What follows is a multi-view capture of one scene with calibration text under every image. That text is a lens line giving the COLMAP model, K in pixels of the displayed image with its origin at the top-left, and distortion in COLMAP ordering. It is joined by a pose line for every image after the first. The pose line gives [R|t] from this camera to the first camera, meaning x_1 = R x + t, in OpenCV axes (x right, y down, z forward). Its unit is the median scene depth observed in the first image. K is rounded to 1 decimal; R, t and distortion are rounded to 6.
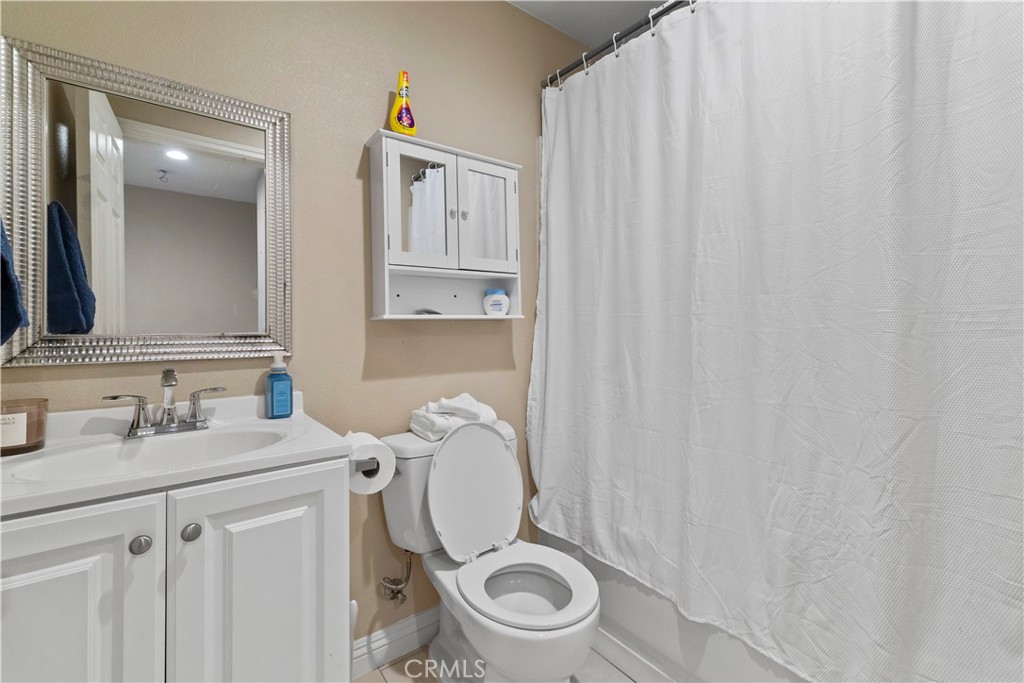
lens RADIAL K [[438.7, 0, 514.3], [0, 438.7, 320.1], [0, 0, 1]] dist [0.005641, 0.000360]
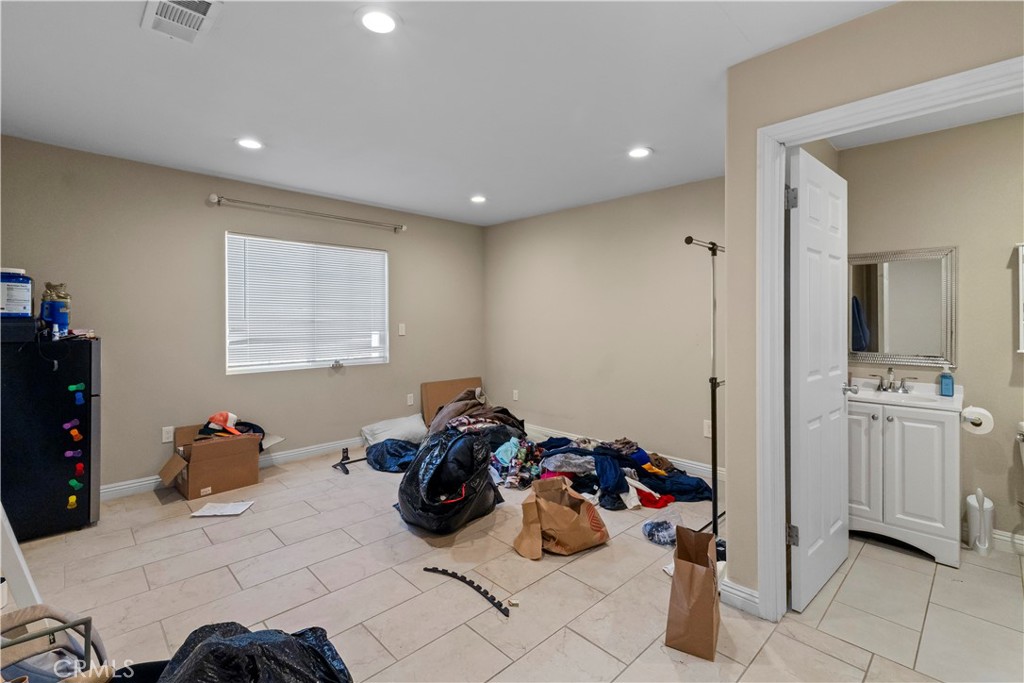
lens RADIAL K [[458.9, 0, 508.4], [0, 458.9, 321.8], [0, 0, 1]] dist [0.008387, 0.000465]
pose [[0.117162, 0.020715, -0.992897, 1.507538], [0.018197, 0.999570, 0.023001, -0.238565], [0.992946, -0.020763, 0.116735, -1.425166]]
